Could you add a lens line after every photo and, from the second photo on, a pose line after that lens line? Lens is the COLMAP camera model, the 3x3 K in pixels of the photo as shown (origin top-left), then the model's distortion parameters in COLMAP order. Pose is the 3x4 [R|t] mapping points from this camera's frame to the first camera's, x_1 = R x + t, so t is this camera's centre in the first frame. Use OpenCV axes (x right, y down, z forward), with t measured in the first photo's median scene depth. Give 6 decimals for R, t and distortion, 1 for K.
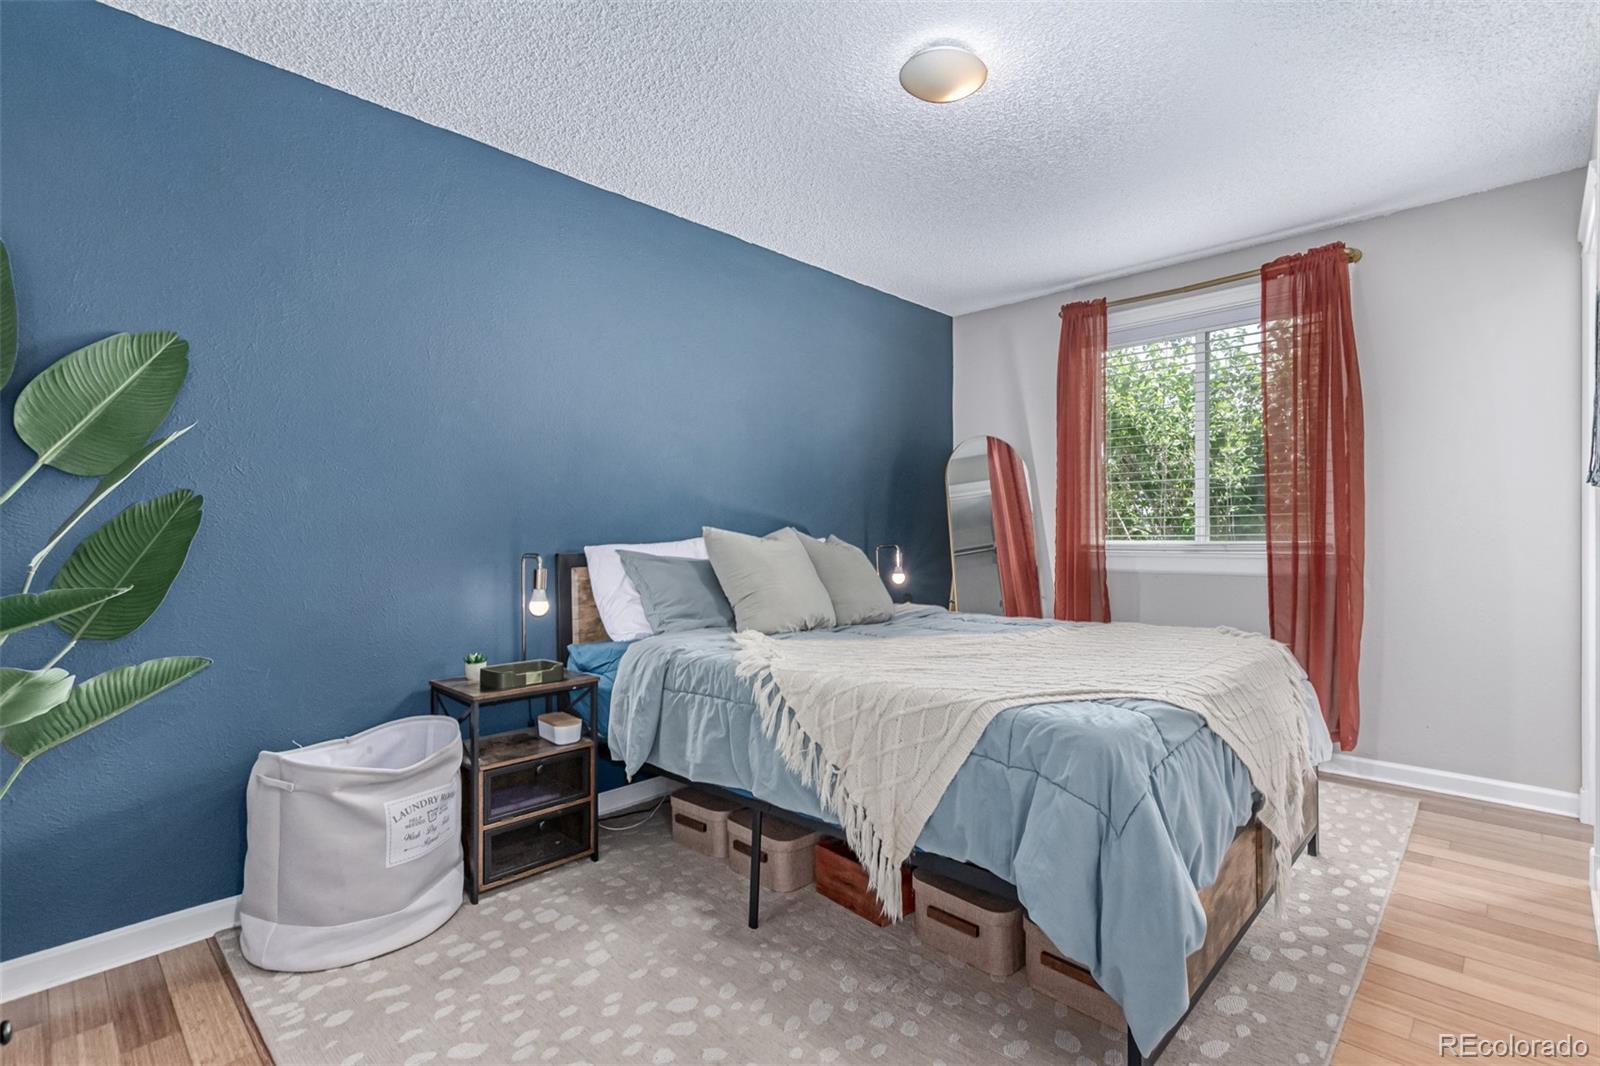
lens RADIAL K [[734.1, 0, 805.9], [0, 734.1, 532.6], [0, 0, 1]] dist [0.000774, -0.000017]
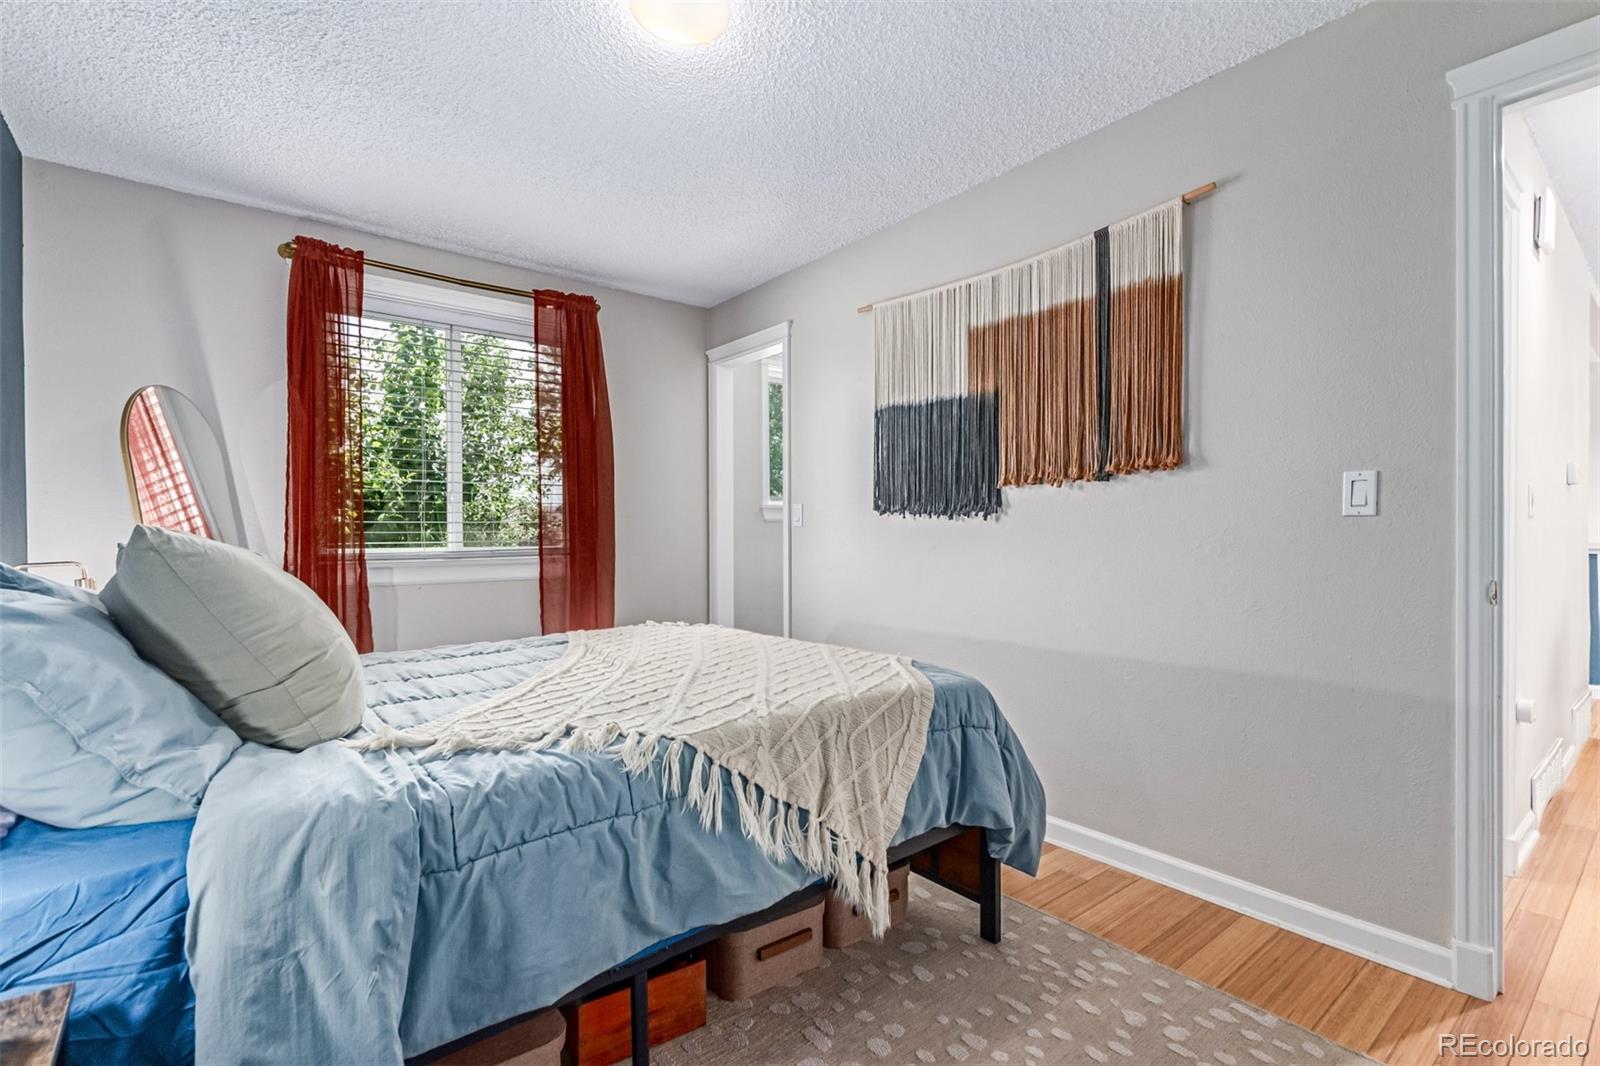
lens RADIAL K [[734.1, 0, 835.5], [0, 734.1, 543.3], [0, 0, 1]] dist [0.000774, -0.000017]
pose [[0.105981, -0.004949, 0.994356, -0.401380], [0.003192, 0.999984, 0.004637, 0.002268], [-0.994363, 0.002683, 0.105995, 0.451752]]
